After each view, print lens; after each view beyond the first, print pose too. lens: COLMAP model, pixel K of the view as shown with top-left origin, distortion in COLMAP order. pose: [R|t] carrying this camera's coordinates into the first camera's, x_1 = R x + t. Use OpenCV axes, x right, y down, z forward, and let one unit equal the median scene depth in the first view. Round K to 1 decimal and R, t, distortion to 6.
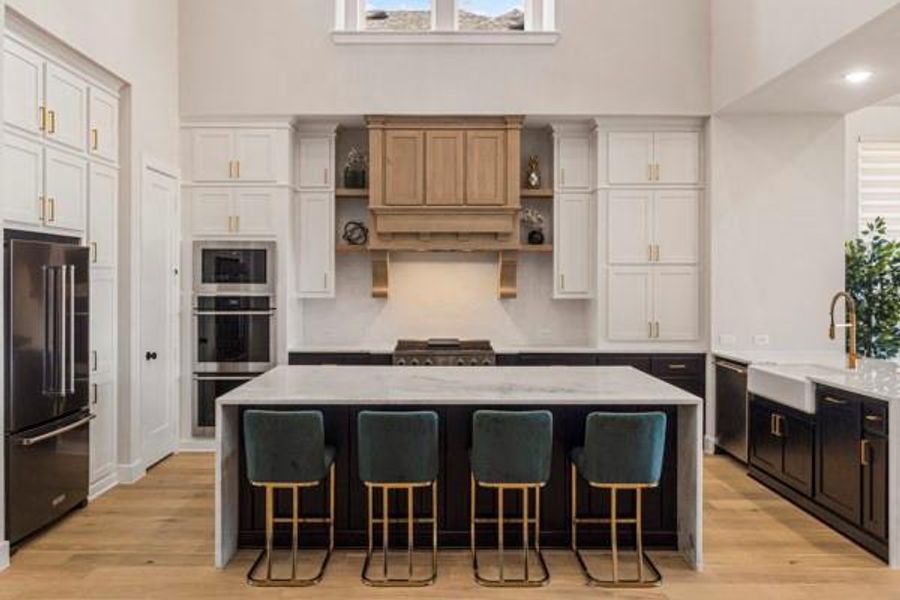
lens RADIAL K [[664.7, 0, 446.3], [0, 664.7, 283.6], [0, 0, 1]] dist [-0.004408, -0.001425]
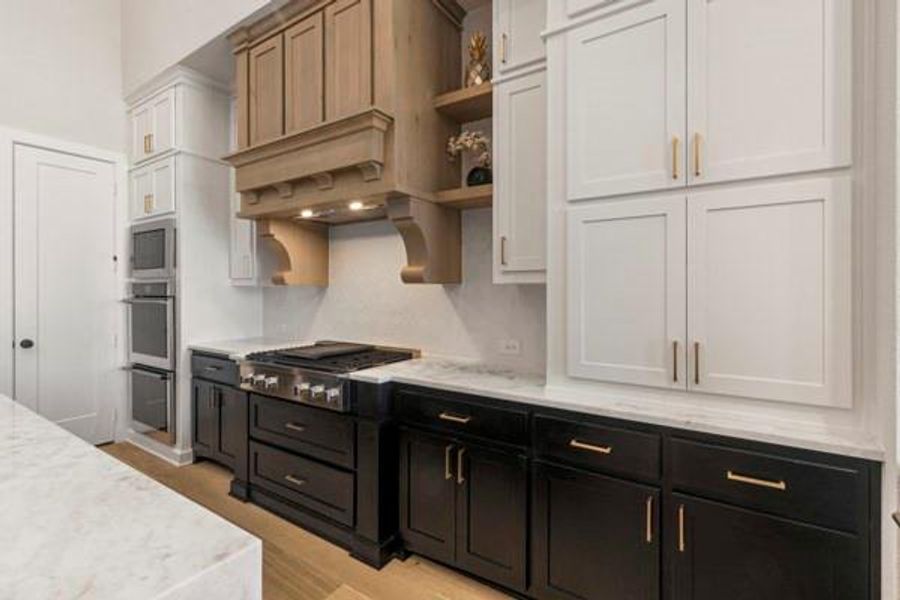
lens RADIAL K [[406.6, 0, 451.7], [0, 406.6, 295.5], [0, 0, 1]] dist [0.000910, 0.000408]
pose [[0.840079, 0.004741, -0.542443, 0.330328], [0.000755, 0.999951, 0.009909, 0.030609], [0.542463, -0.008734, 0.840034, 0.746788]]
